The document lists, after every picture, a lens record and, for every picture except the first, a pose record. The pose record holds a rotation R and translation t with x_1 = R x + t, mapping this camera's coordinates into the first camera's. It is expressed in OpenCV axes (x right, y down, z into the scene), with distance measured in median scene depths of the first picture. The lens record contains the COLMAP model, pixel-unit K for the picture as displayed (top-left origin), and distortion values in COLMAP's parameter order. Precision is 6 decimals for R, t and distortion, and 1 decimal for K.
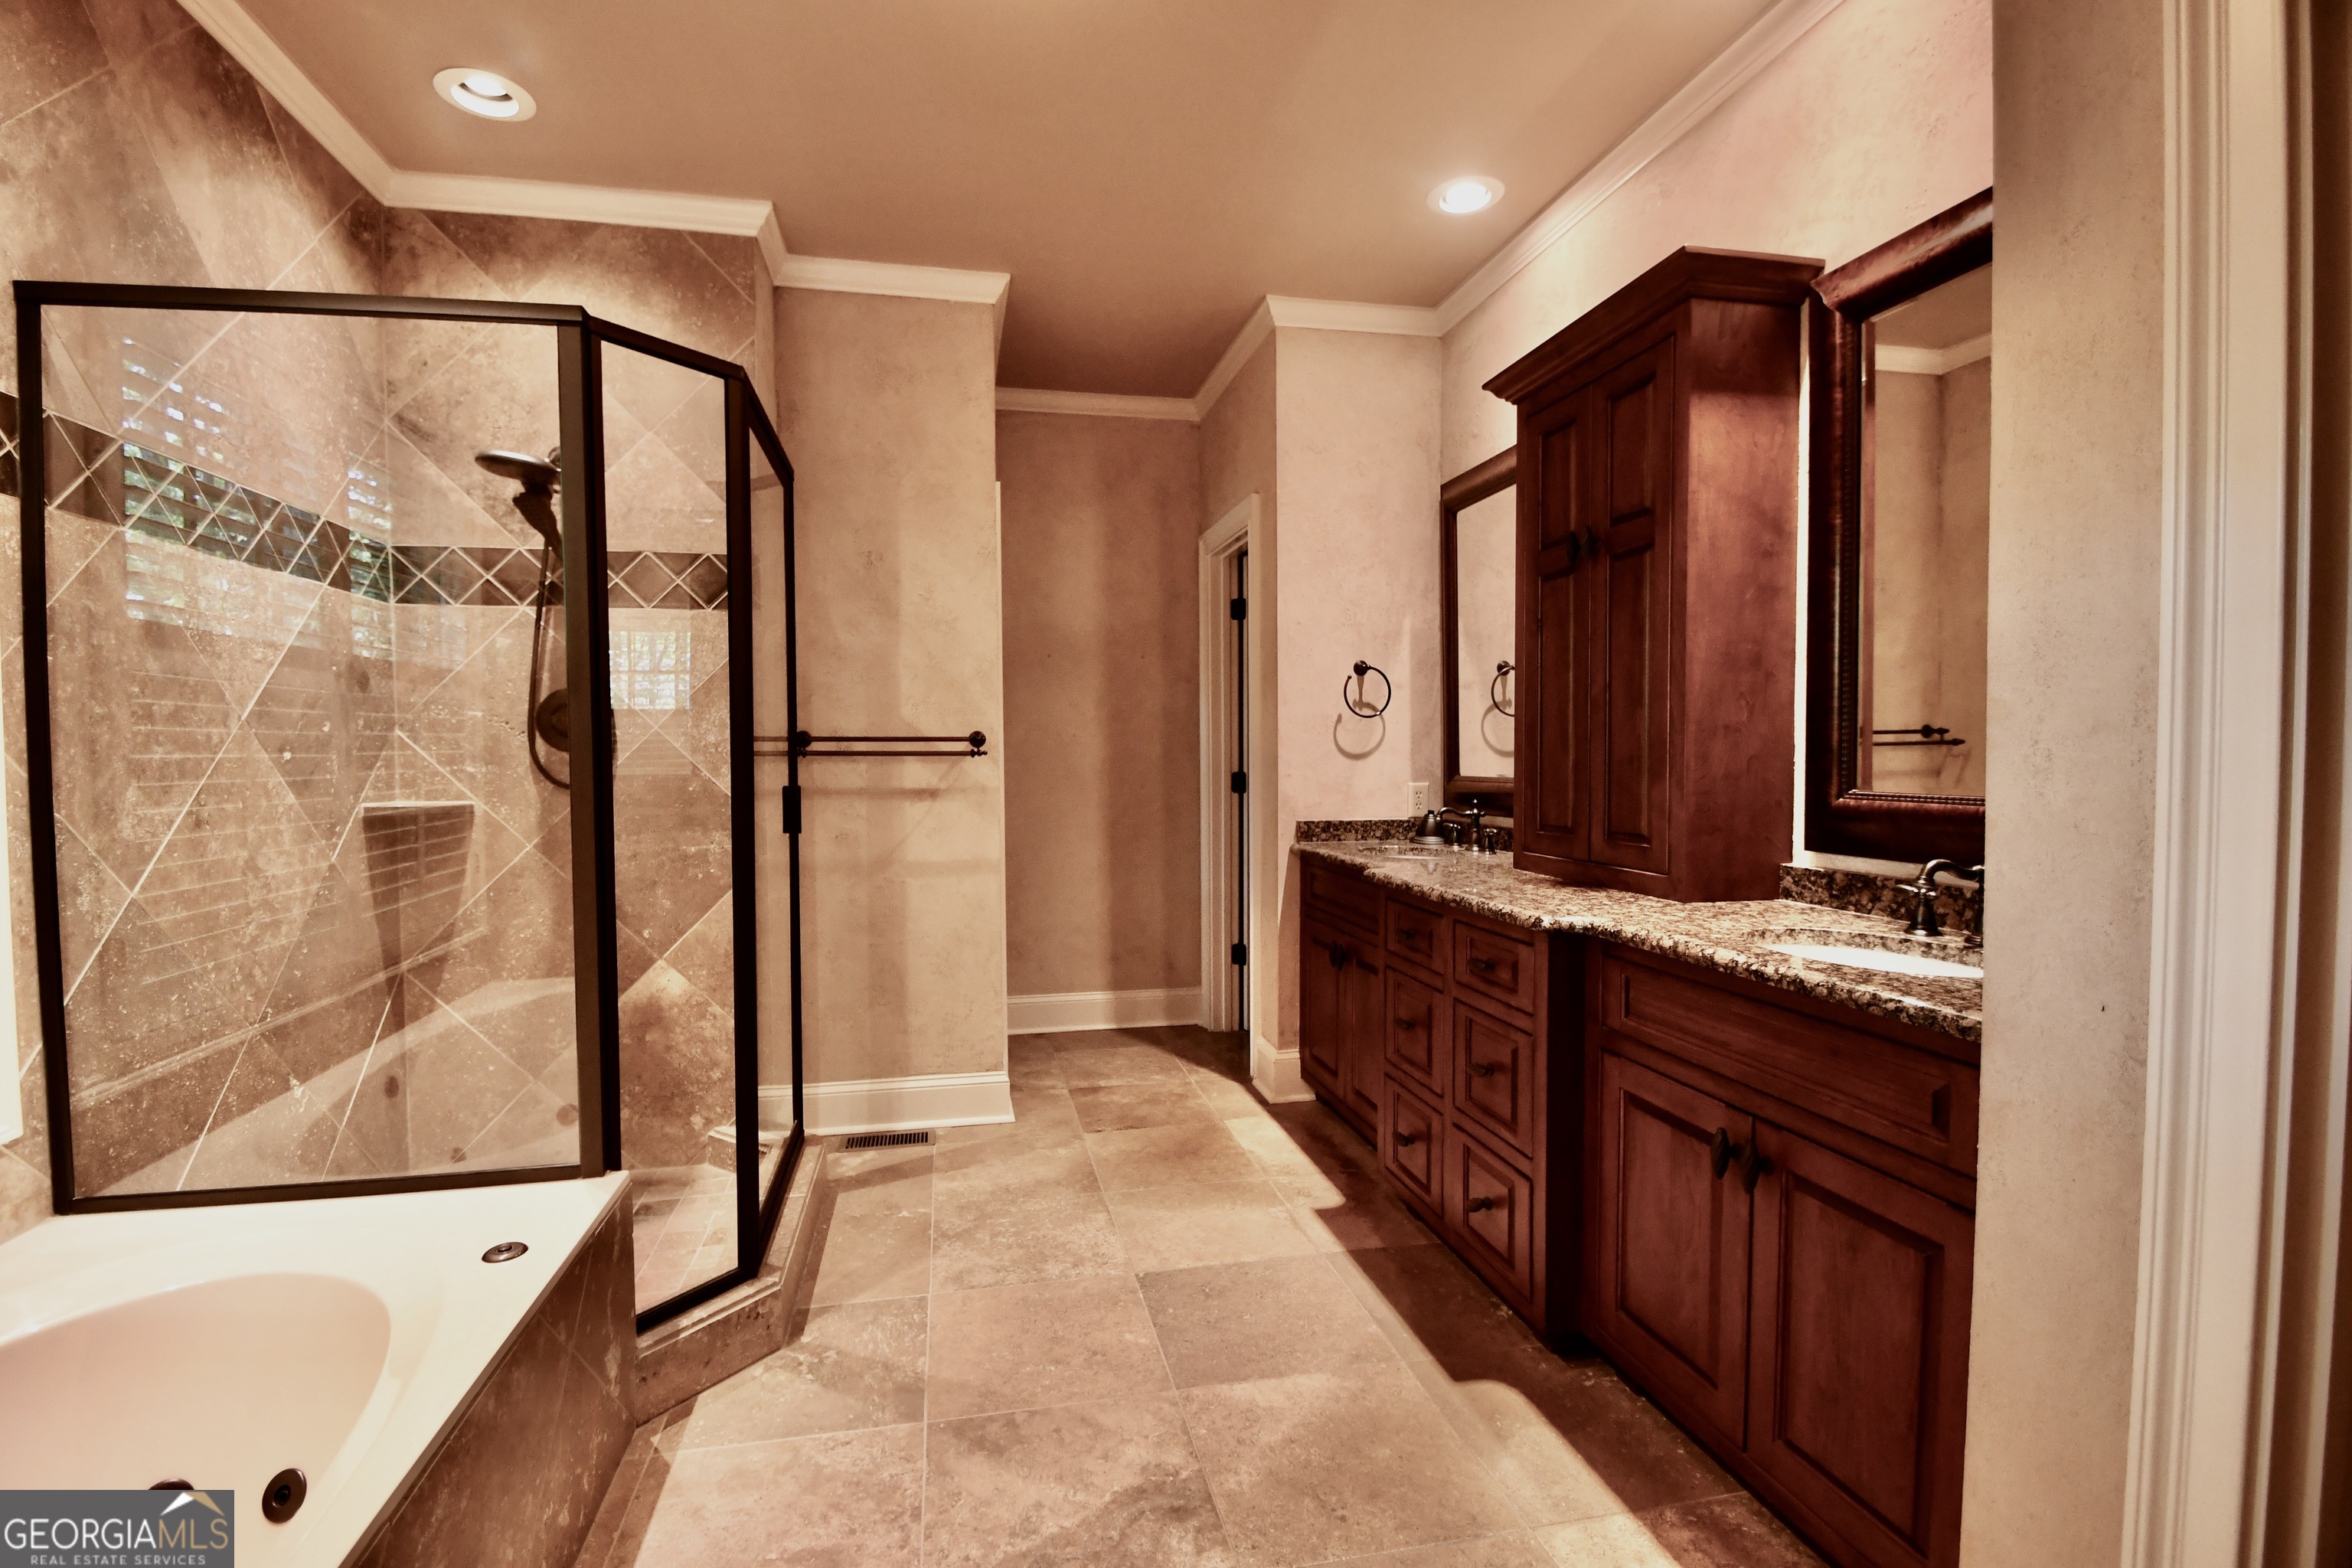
lens RADIAL K [[1029.7, 0, 1157.0], [0, 1029.7, 782.2], [0, 0, 1]] dist [0.018470, -0.018544]
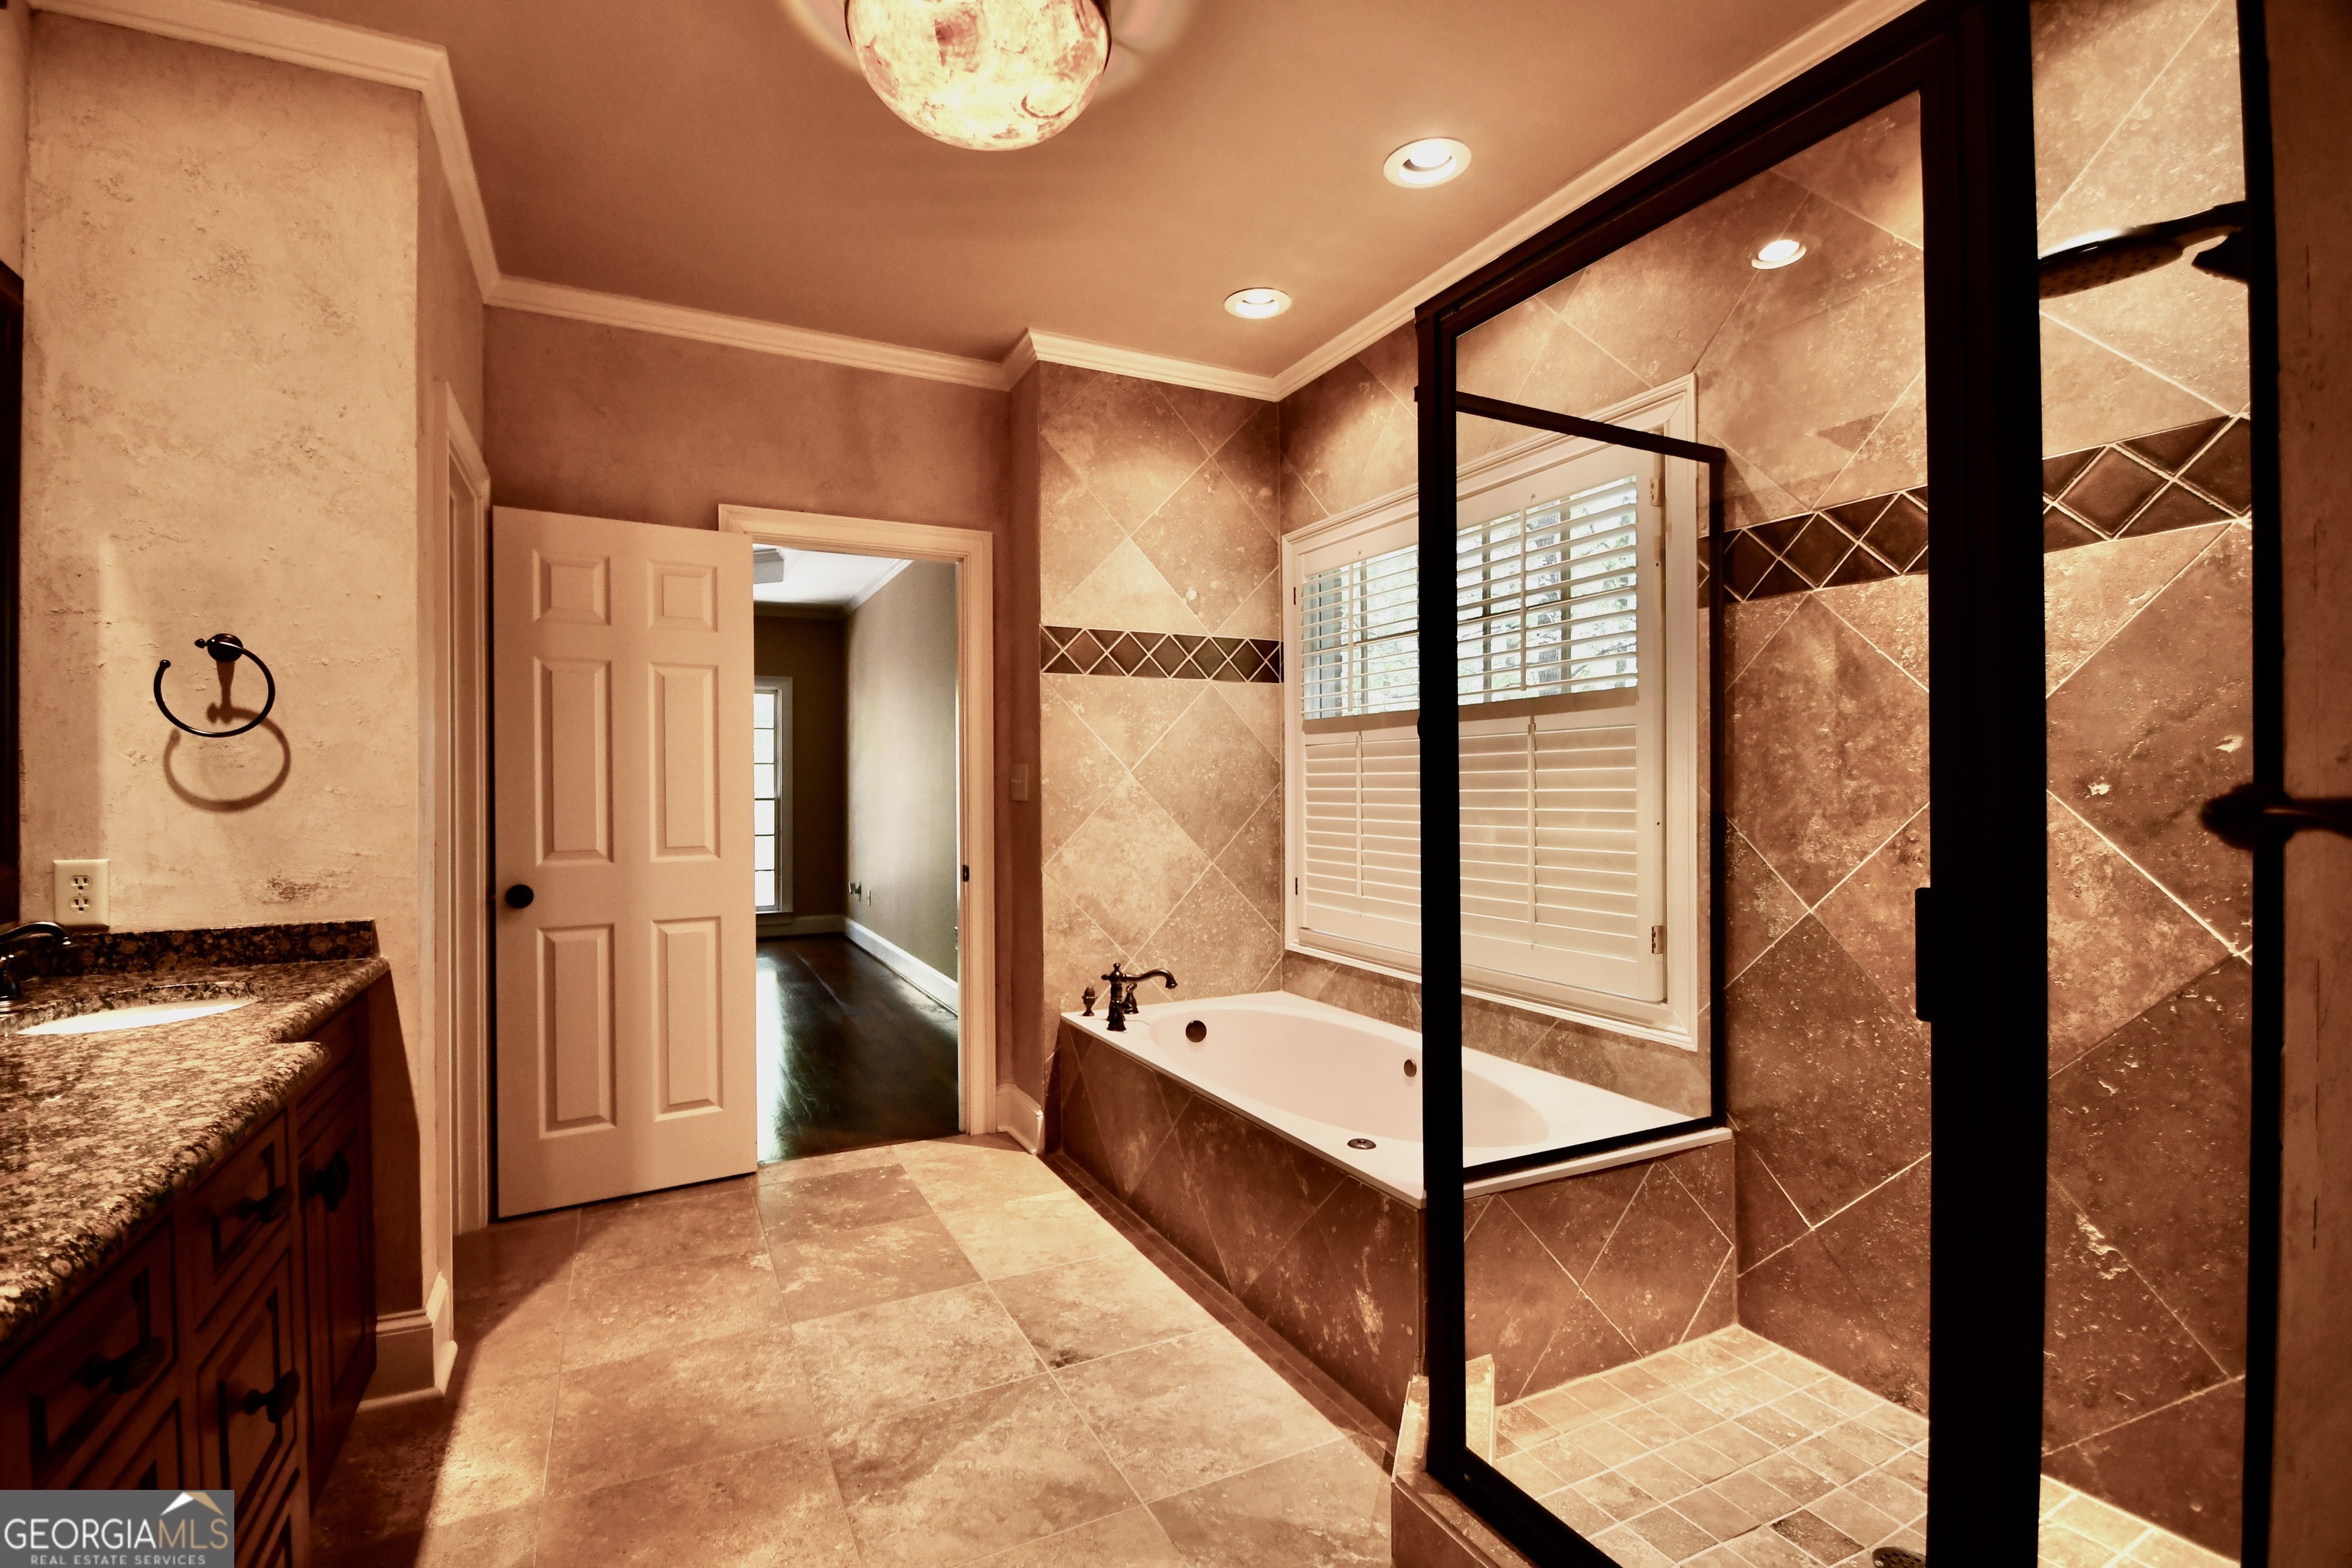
lens RADIAL K [[1024.8, 0, 1155.1], [0, 1024.8, 786.3], [0, 0, 1]] dist [0.023399, -0.022077]
pose [[-0.964406, 0.013702, -0.264070, 0.005587], [0.004665, 0.999383, 0.034821, -0.057867], [0.264385, 0.032350, -0.963875, 1.532778]]
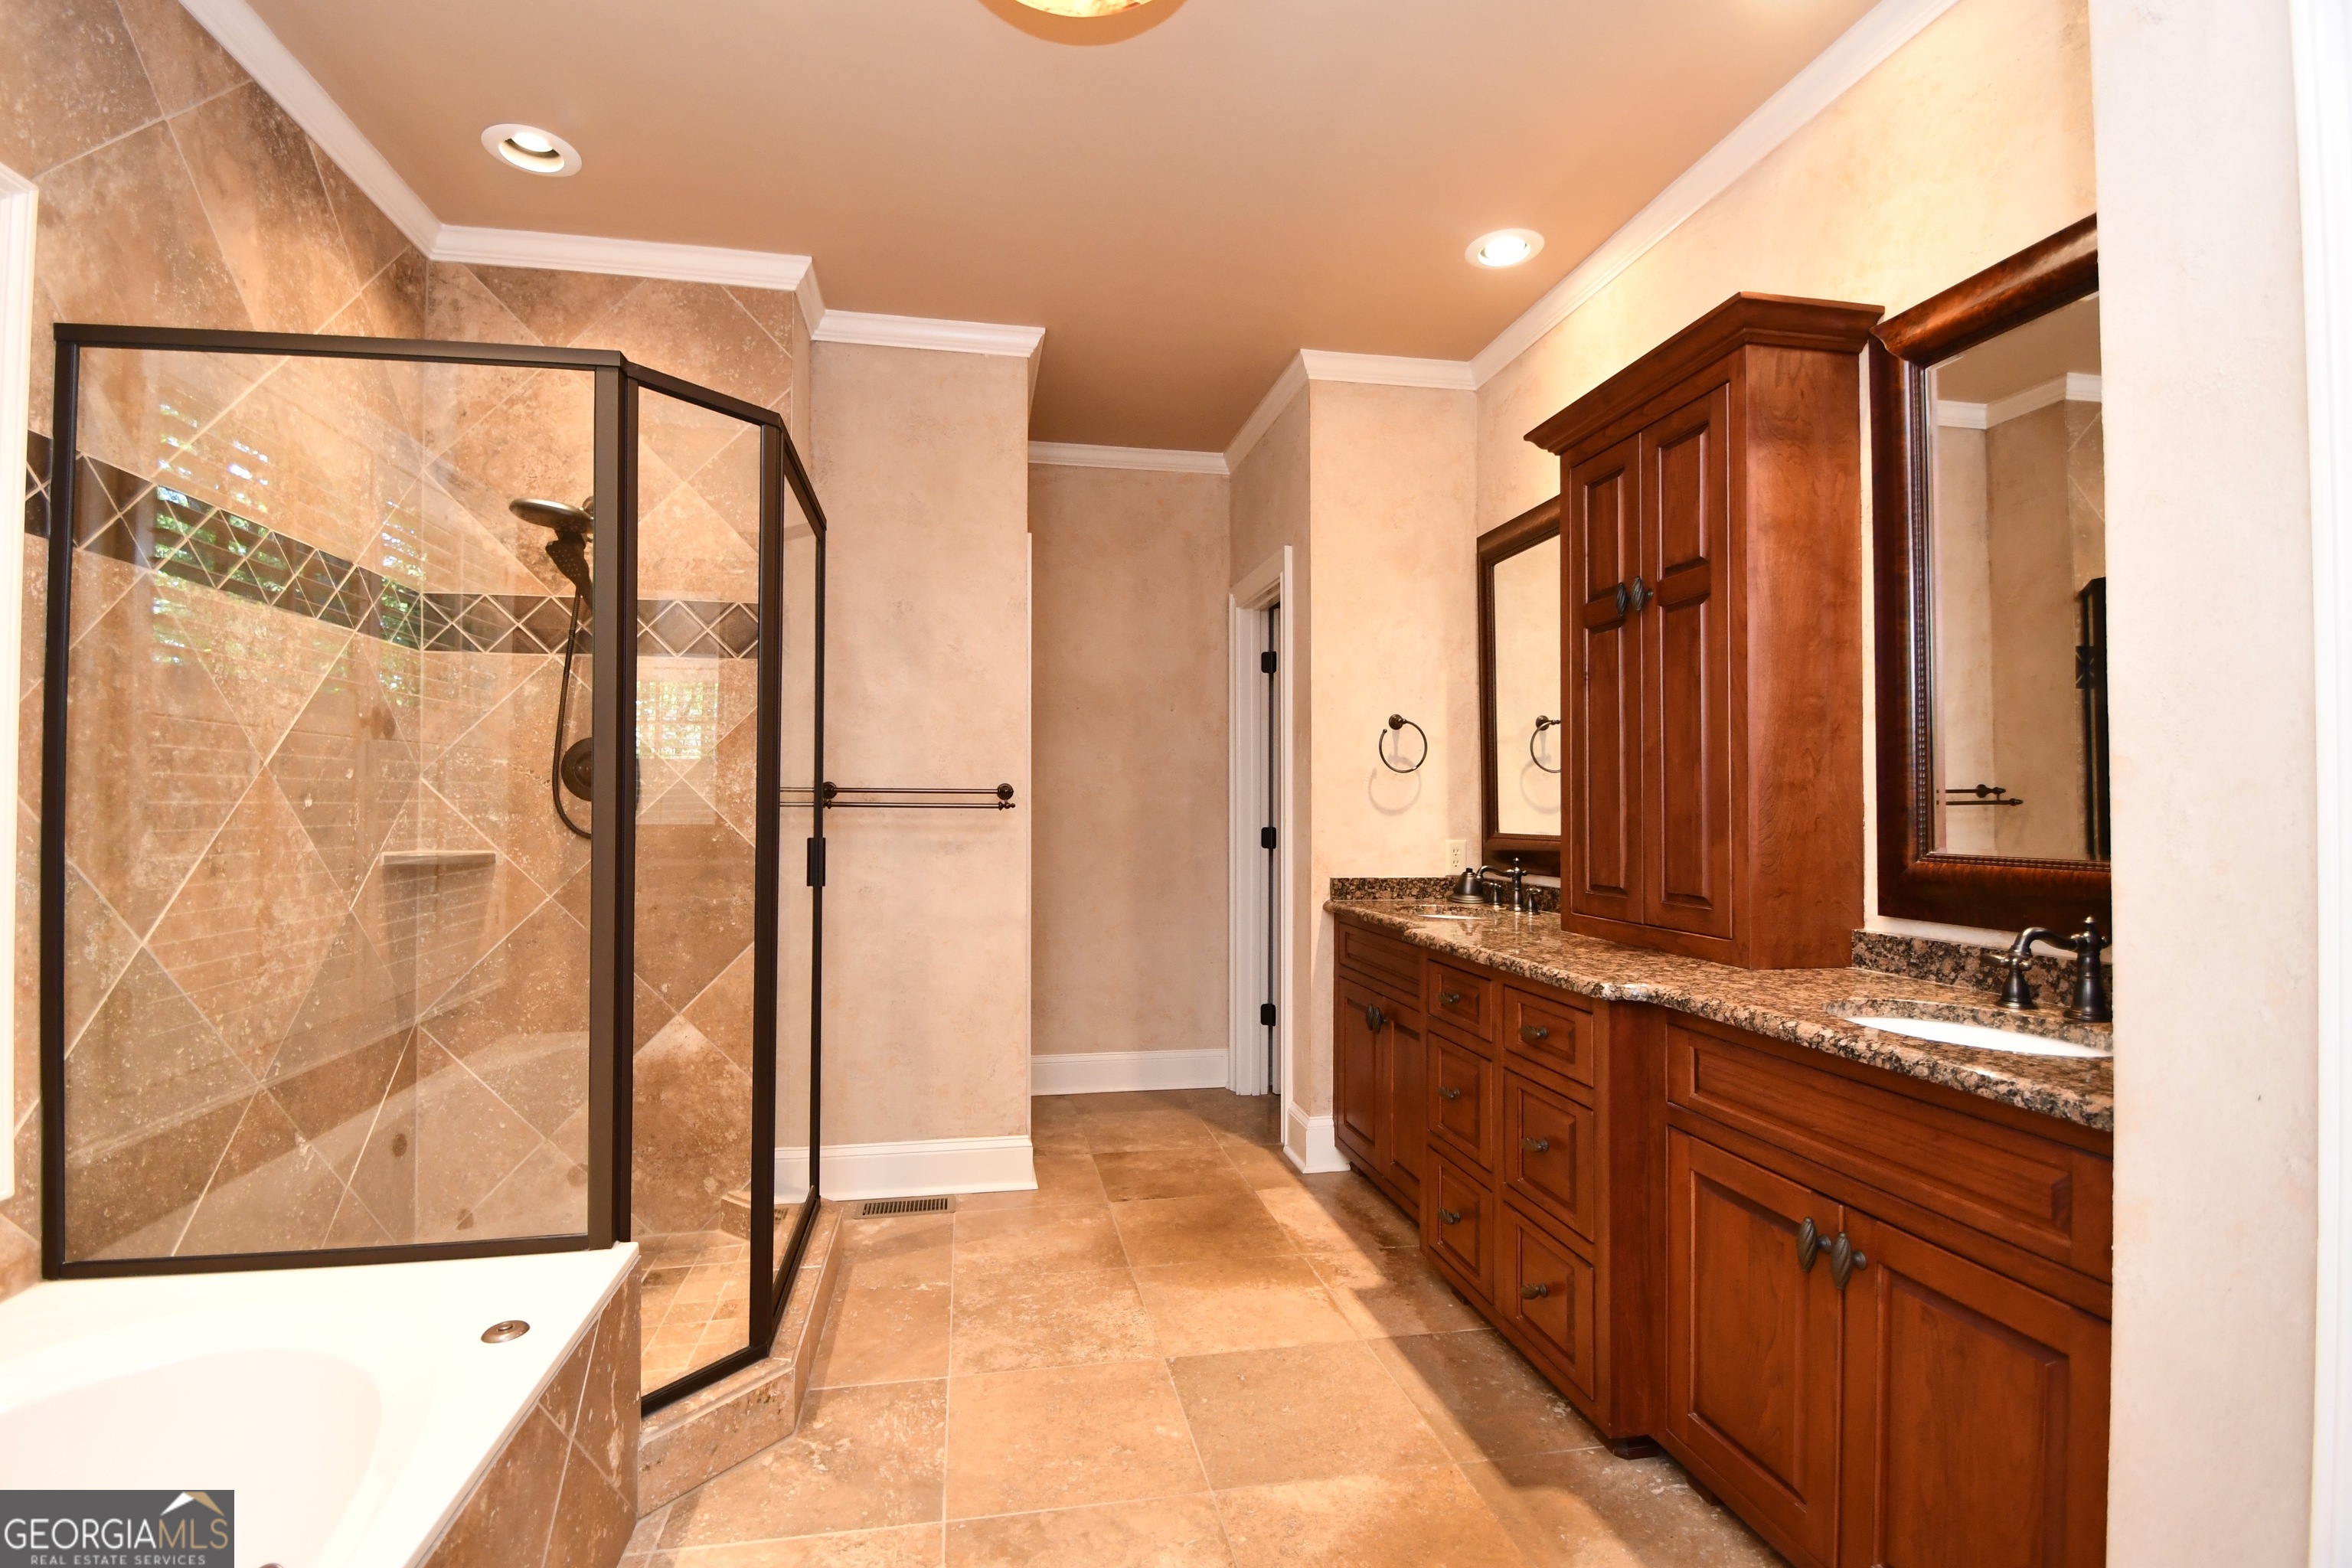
lens RADIAL K [[1024.8, 0, 1155.1], [0, 1024.8, 786.3], [0, 0, 1]] dist [0.023399, -0.022077]
pose [[0.999785, 0.007582, -0.019300, -0.016714], [-0.008511, 0.998786, -0.048509, -0.000576], [0.018909, 0.048663, 0.998636, 0.034460]]
